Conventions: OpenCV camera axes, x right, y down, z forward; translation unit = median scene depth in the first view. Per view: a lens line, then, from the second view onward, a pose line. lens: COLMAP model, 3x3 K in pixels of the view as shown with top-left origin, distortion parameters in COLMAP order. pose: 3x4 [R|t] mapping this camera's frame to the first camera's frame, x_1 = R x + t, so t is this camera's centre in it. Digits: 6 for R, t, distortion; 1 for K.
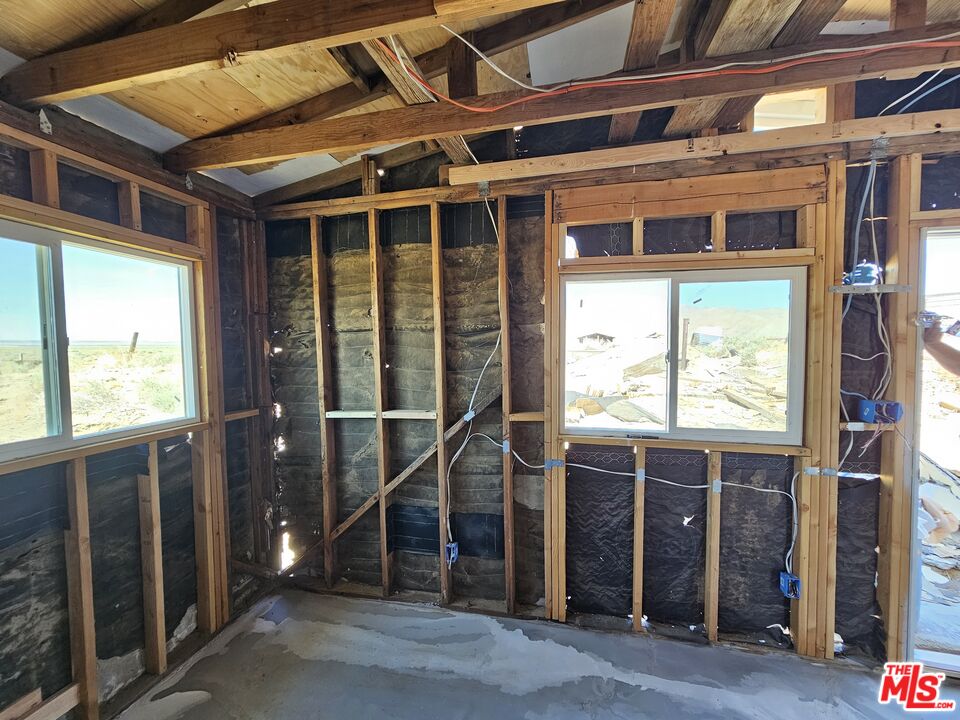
lens RADIAL K [[393.8, 0, 483.1], [0, 393.8, 361.1], [0, 0, 1]] dist [-0.005929, 0.001936]
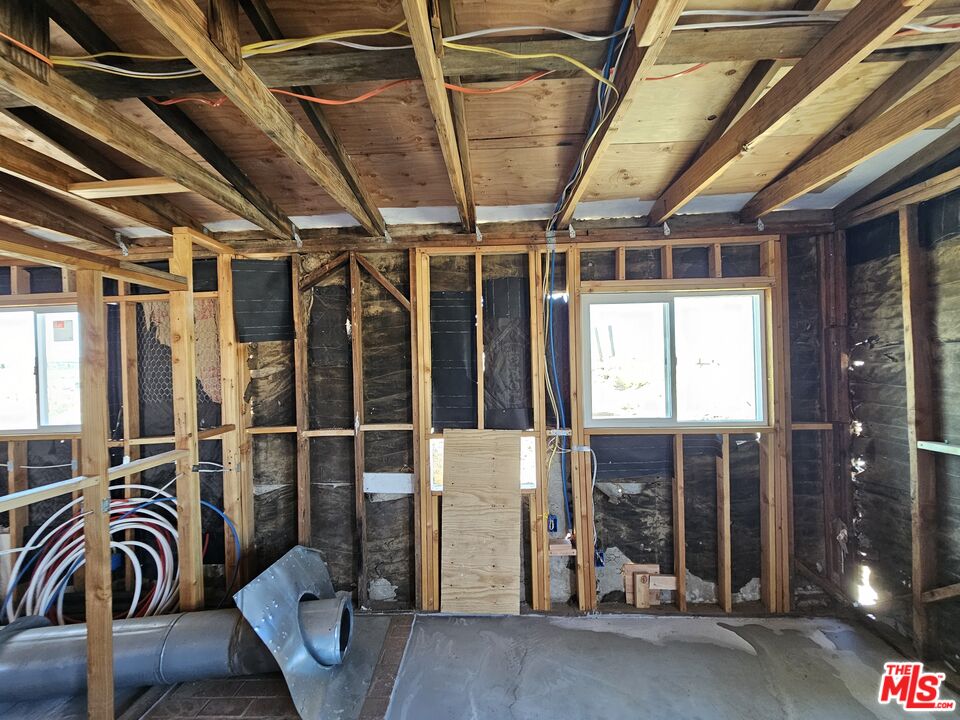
lens RADIAL K [[393.8, 0, 478.9], [0, 393.8, 362.4], [0, 0, 1]] dist [-0.005929, 0.001936]
pose [[0.181630, 0.011125, -0.983304, 0.269416], [-0.016906, 0.999824, 0.008189, -0.028370], [0.983222, 0.015136, 0.181786, -0.057148]]
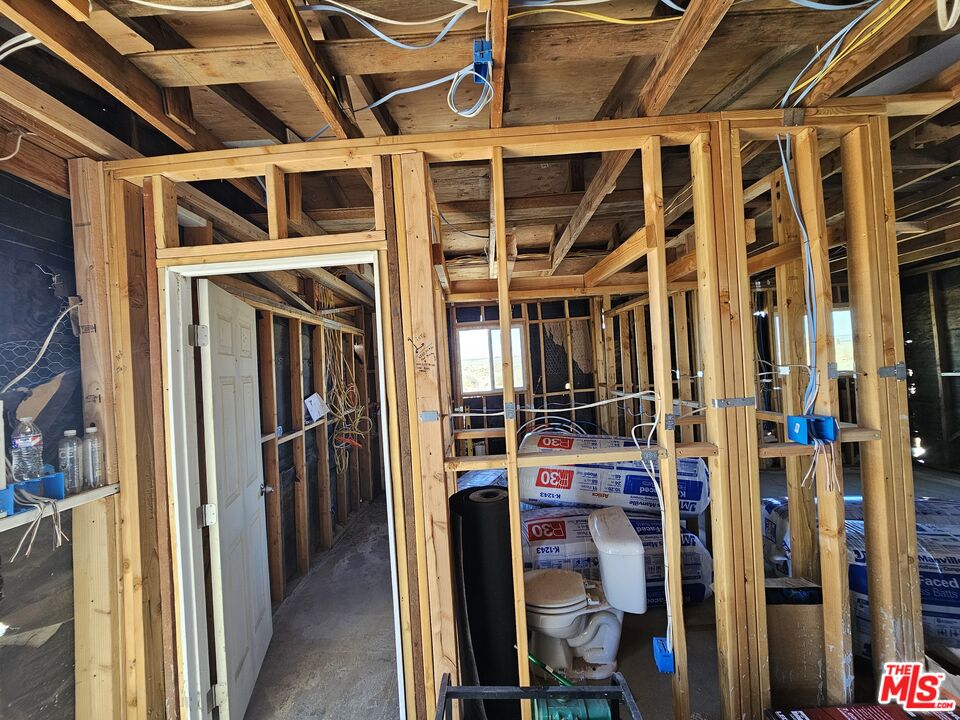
lens RADIAL K [[393.8, 0, 480.7], [0, 393.8, 362.6], [0, 0, 1]] dist [-0.005929, 0.001936]
pose [[0.201490, -0.013778, -0.979394, 1.145979], [0.016161, 0.999812, -0.010740, 0.073788], [0.979357, -0.013664, 0.201674, -1.775550]]
